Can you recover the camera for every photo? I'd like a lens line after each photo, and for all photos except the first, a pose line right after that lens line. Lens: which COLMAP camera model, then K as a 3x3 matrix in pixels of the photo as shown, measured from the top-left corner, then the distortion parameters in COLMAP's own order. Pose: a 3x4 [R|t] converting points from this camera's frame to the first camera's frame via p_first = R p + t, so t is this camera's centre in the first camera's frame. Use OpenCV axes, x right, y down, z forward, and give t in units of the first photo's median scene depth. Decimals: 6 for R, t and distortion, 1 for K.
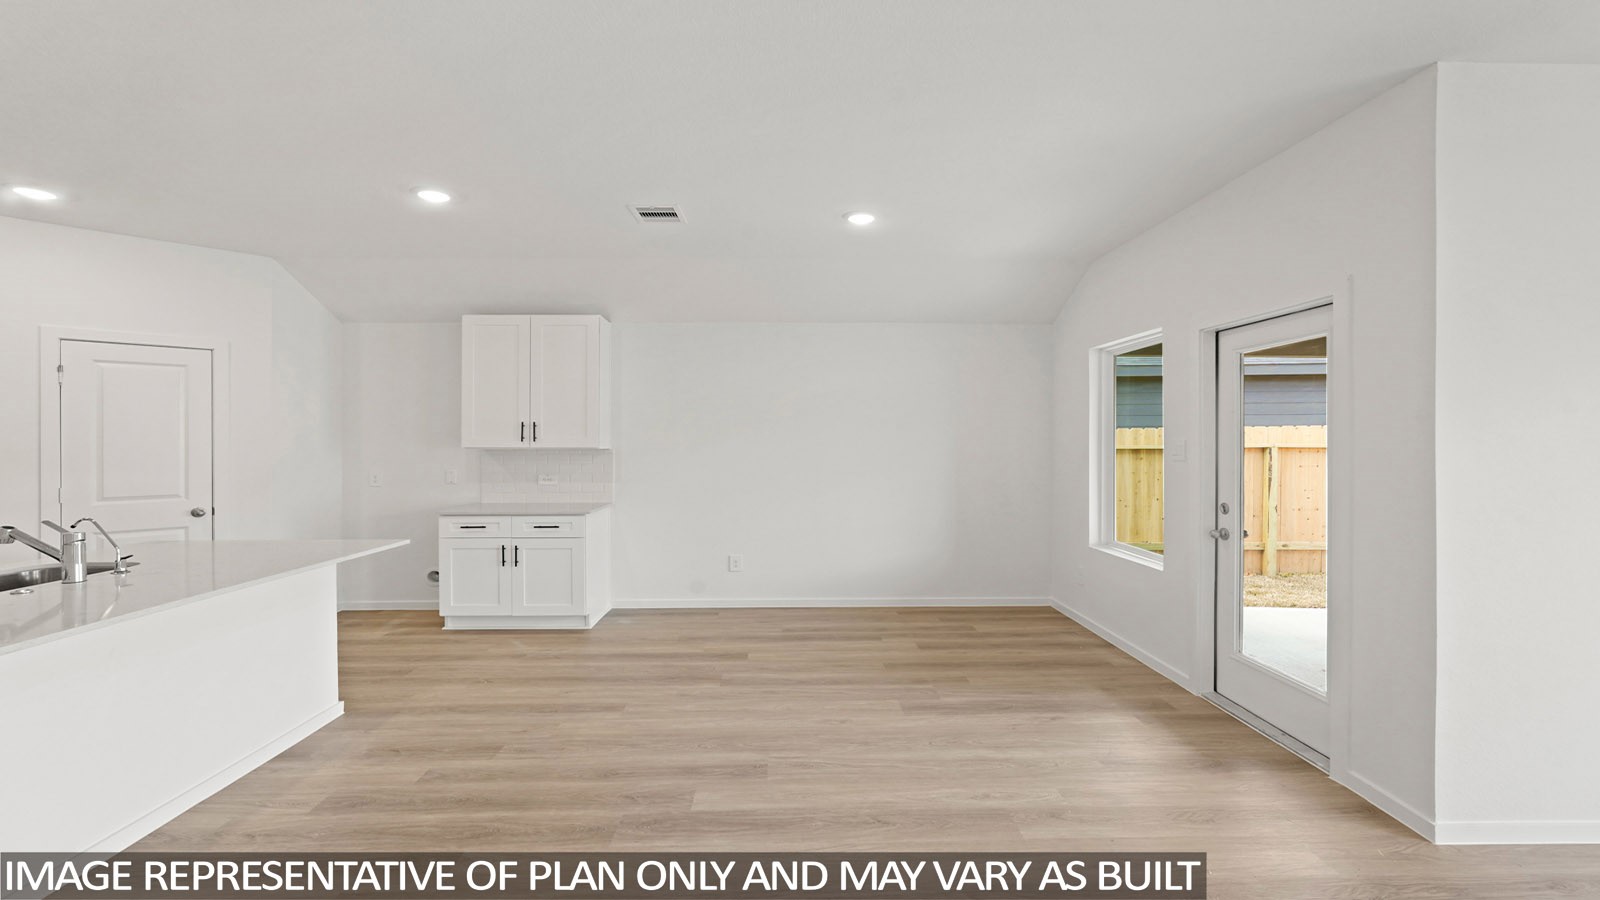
lens RADIAL K [[714.3, 0, 801.0], [0, 714.3, 440.3], [0, 0, 1]] dist [-0.001518, 0.005581]
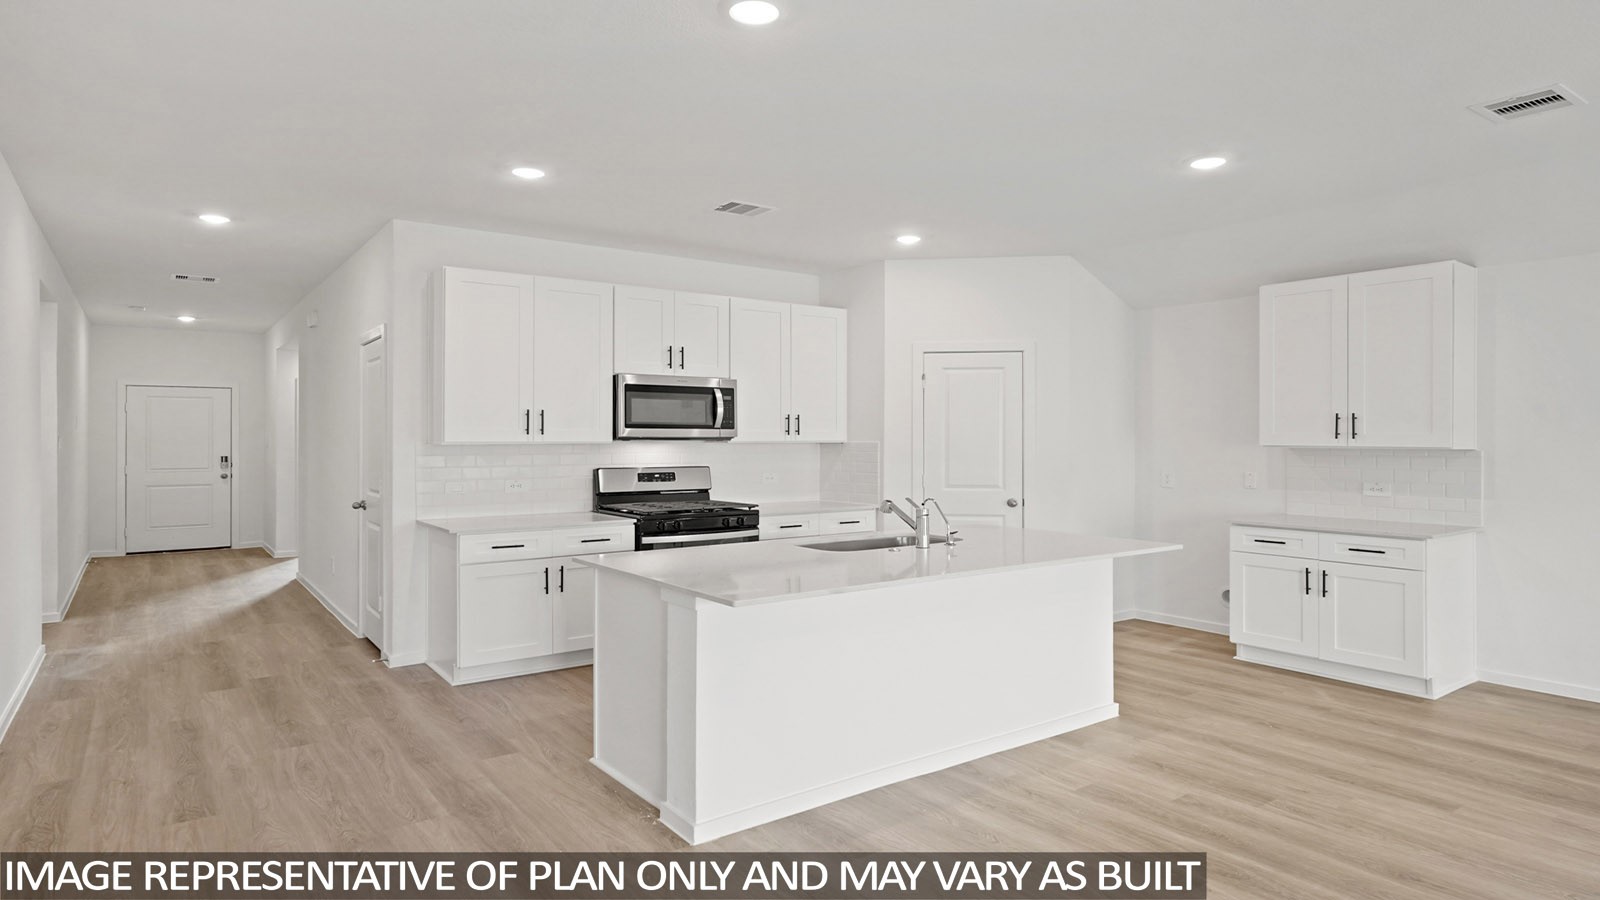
lens RADIAL K [[895.1, 0, 797.2], [0, 895.1, 429.6], [0, 0, 1]] dist [0.003348, 0.000623]
pose [[0.575575, -0.003877, -0.817740, 0.091207], [-0.002584, 0.999975, -0.006560, 0.000030], [0.817745, 0.005888, 0.575550, -0.053960]]
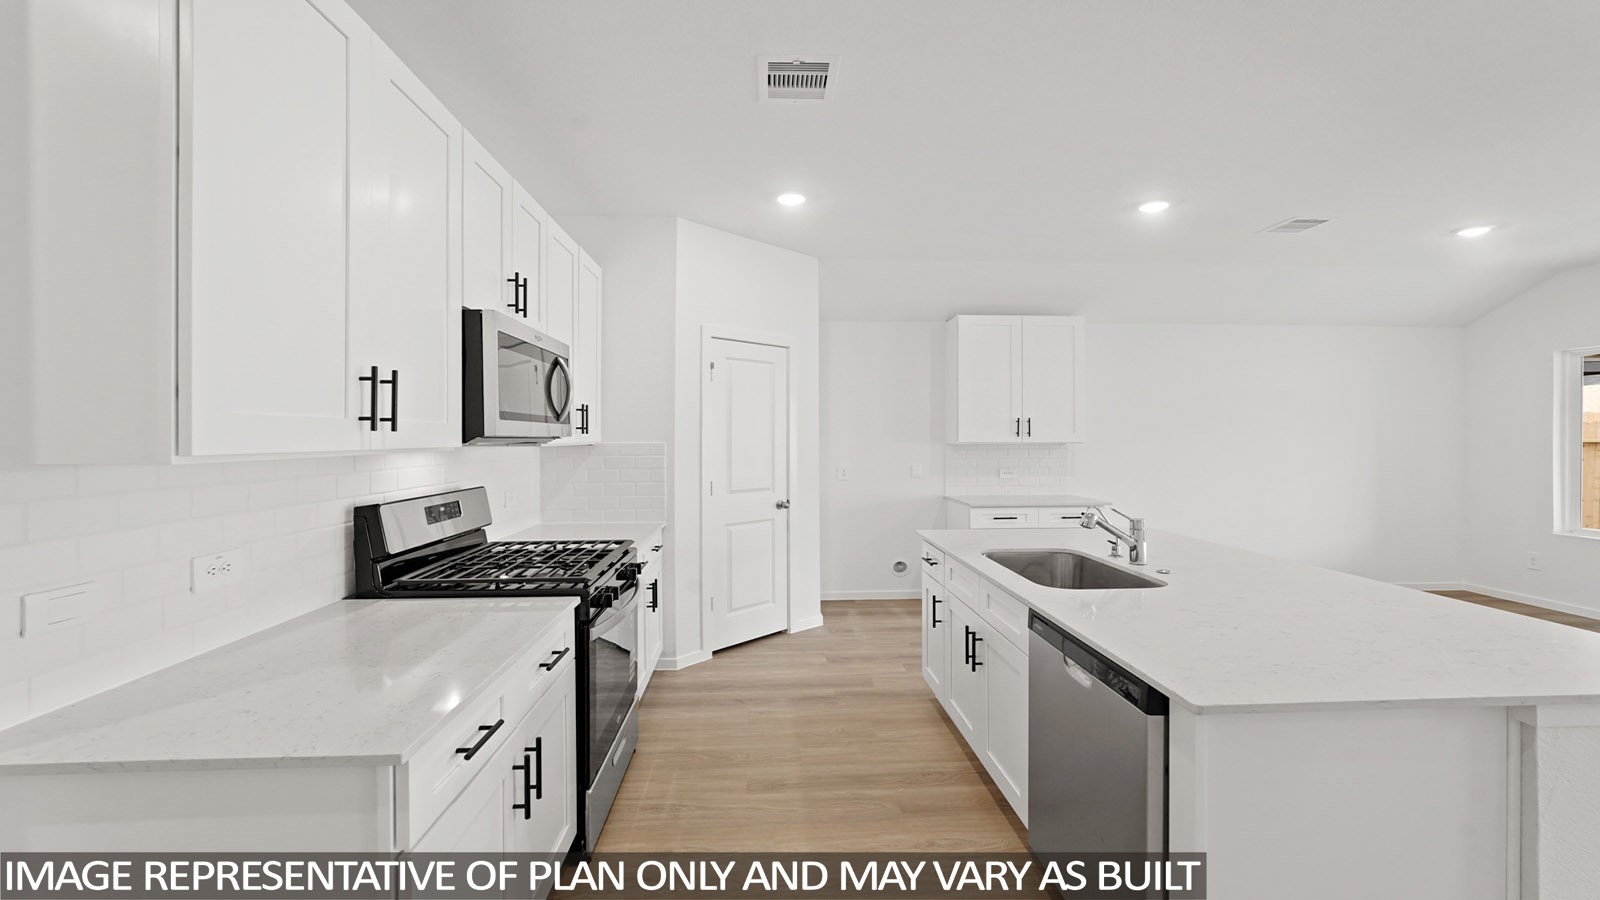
lens RADIAL K [[714.3, 0, 801.0], [0, 714.3, 440.3], [0, 0, 1]] dist [-0.001518, 0.005581]
pose [[0.999161, 0.000747, 0.040954, -0.992221], [-0.000952, 0.999987, 0.004968, 0.002823], [-0.040949, -0.005002, 0.999149, -0.042580]]
